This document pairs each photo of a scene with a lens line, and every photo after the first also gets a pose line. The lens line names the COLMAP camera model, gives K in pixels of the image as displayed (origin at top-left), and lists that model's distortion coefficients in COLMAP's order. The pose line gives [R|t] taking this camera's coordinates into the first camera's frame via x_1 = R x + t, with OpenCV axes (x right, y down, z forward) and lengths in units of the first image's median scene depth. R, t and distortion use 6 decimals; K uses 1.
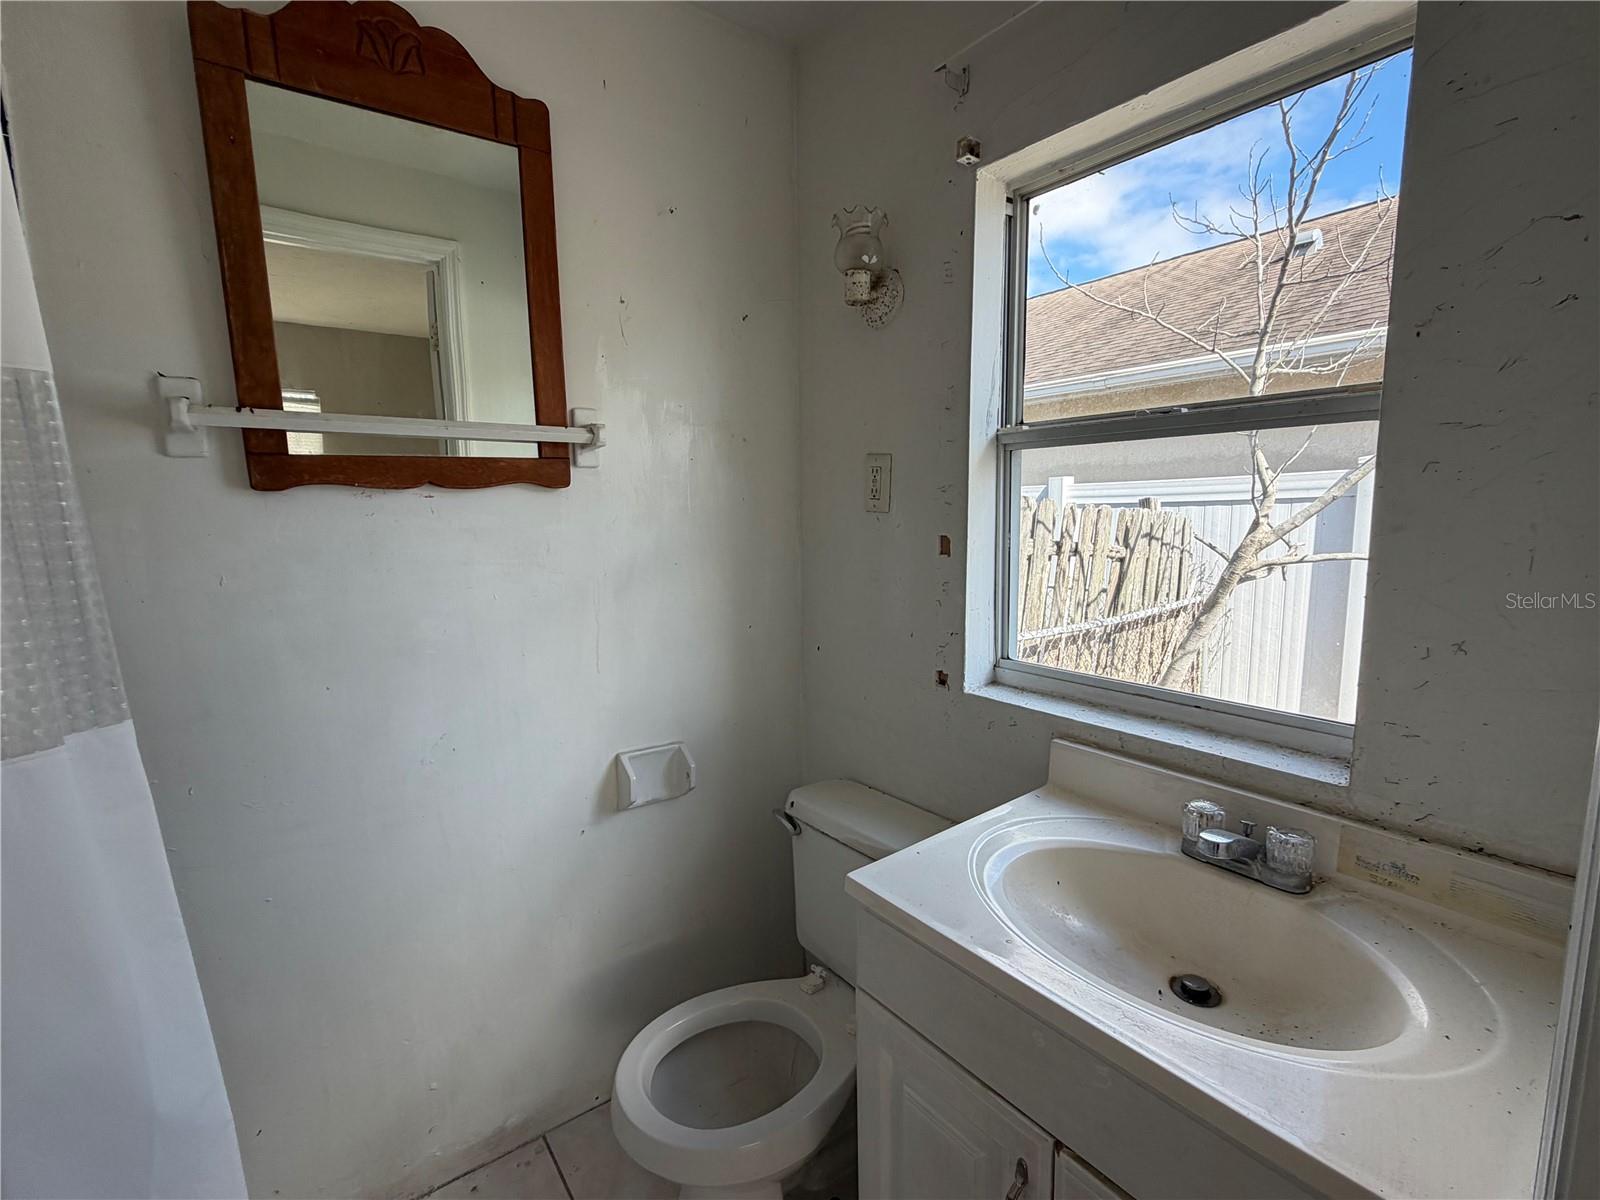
lens RADIAL K [[721.9, 0, 800.4], [0, 721.9, 603.7], [0, 0, 1]] dist [0.005637, 0.000265]
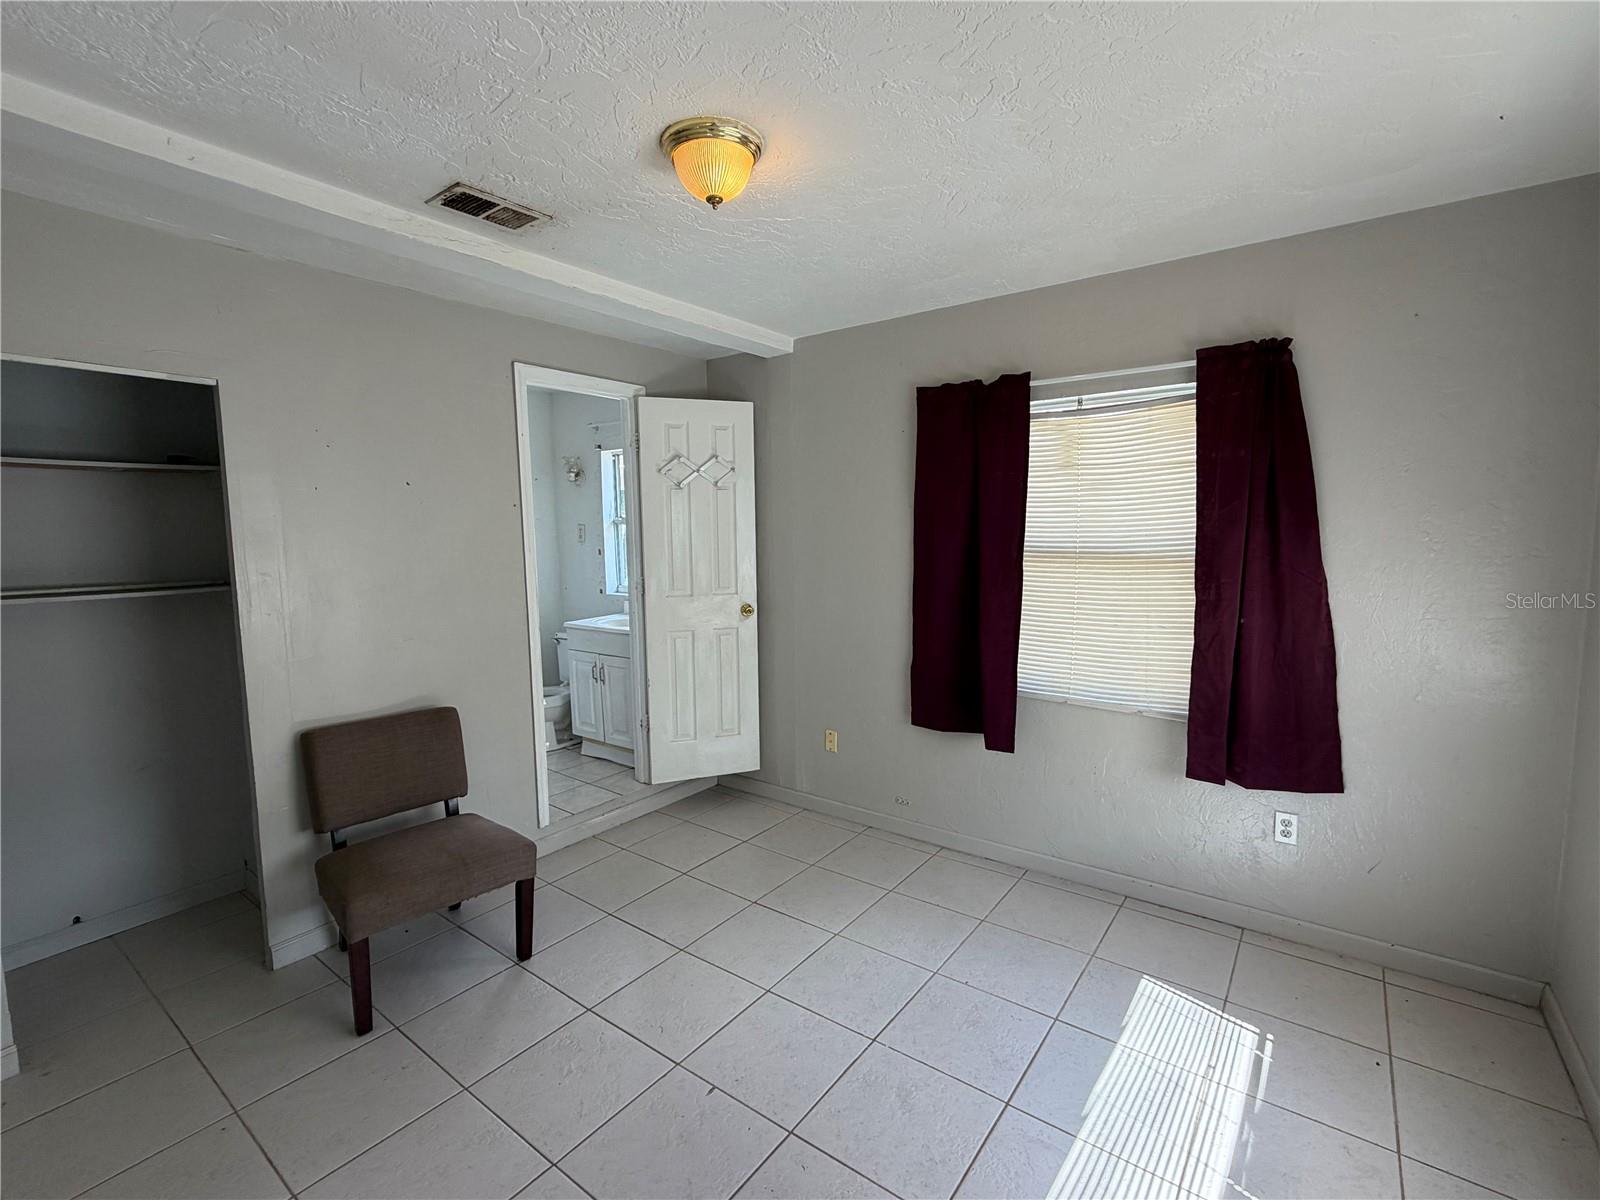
lens RADIAL K [[721.9, 0, 803.8], [0, 721.9, 600.4], [0, 0, 1]] dist [0.005637, 0.000265]
pose [[0.961645, -0.032492, 0.272367, 0.213502], [0.040926, 0.998841, -0.025340, 0.312464], [-0.271227, 0.035515, 0.961860, -2.911337]]
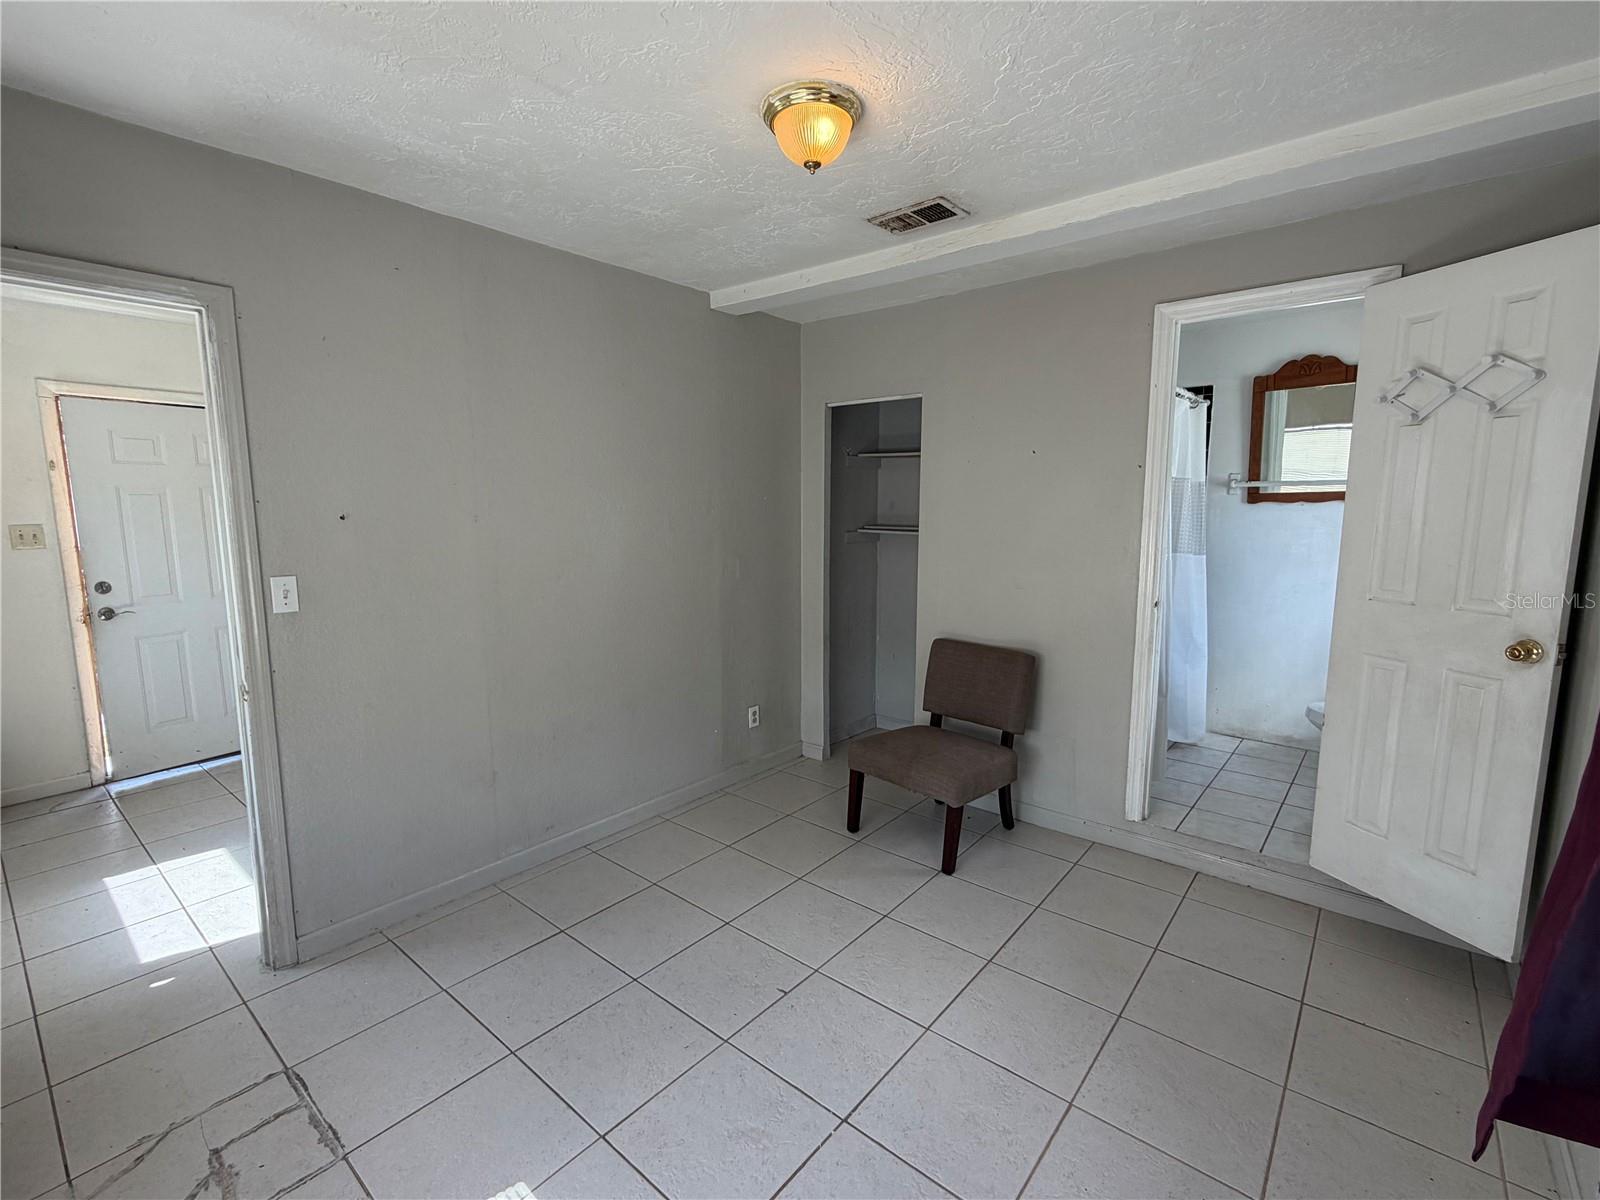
lens RADIAL K [[721.9, 0, 795.6], [0, 721.9, 597.4], [0, 0, 1]] dist [0.005637, 0.000265]
pose [[0.220132, 0.136384, -0.965889, 2.046042], [-0.129243, 0.985526, 0.109702, 0.176901], [0.966870, 0.100685, 0.234572, -1.760844]]
